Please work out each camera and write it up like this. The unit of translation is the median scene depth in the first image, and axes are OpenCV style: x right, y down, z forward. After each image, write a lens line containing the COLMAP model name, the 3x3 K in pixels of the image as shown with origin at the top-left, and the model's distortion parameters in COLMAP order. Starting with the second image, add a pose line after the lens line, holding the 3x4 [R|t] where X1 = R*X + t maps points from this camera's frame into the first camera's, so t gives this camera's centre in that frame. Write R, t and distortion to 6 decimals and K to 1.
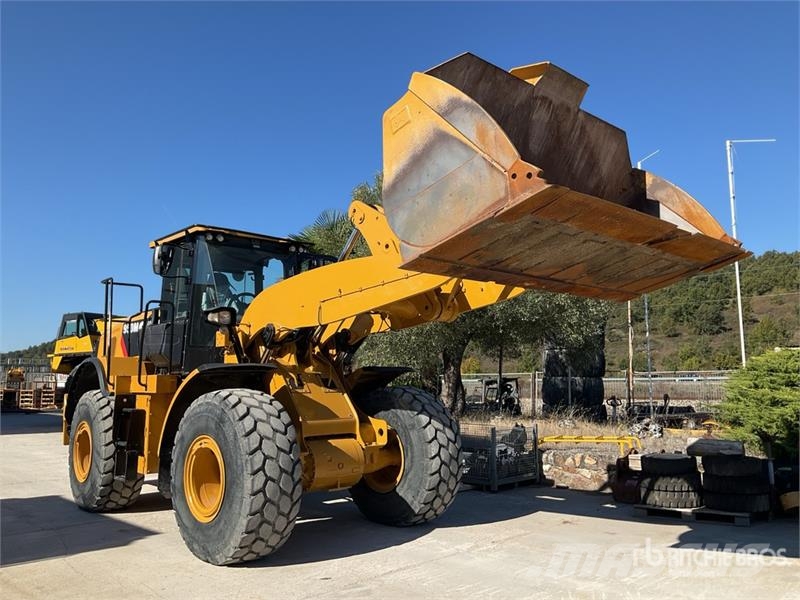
lens RADIAL K [[656.8, 0, 396.9], [0, 656.8, 304.0], [0, 0, 1]] dist [0.068960, -0.123186]
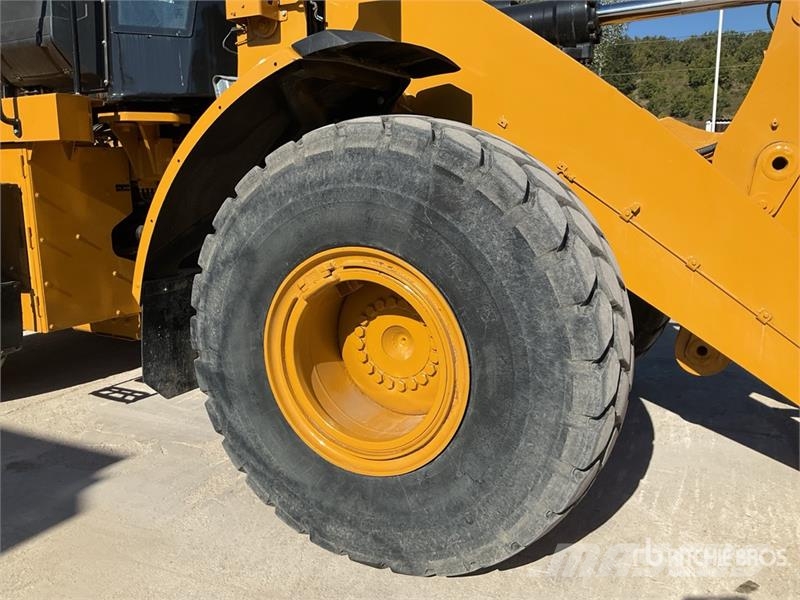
lens RADIAL K [[643.1, 0, 416.8], [0, 643.1, 300.4], [0, 0, 1]] dist [-0.005327, -0.000083]
pose [[0.931496, -0.062240, 0.358386, -0.291391], [-0.052004, 0.952345, 0.300558, 0.093711], [-0.360014, -0.298606, 0.883869, 0.523309]]
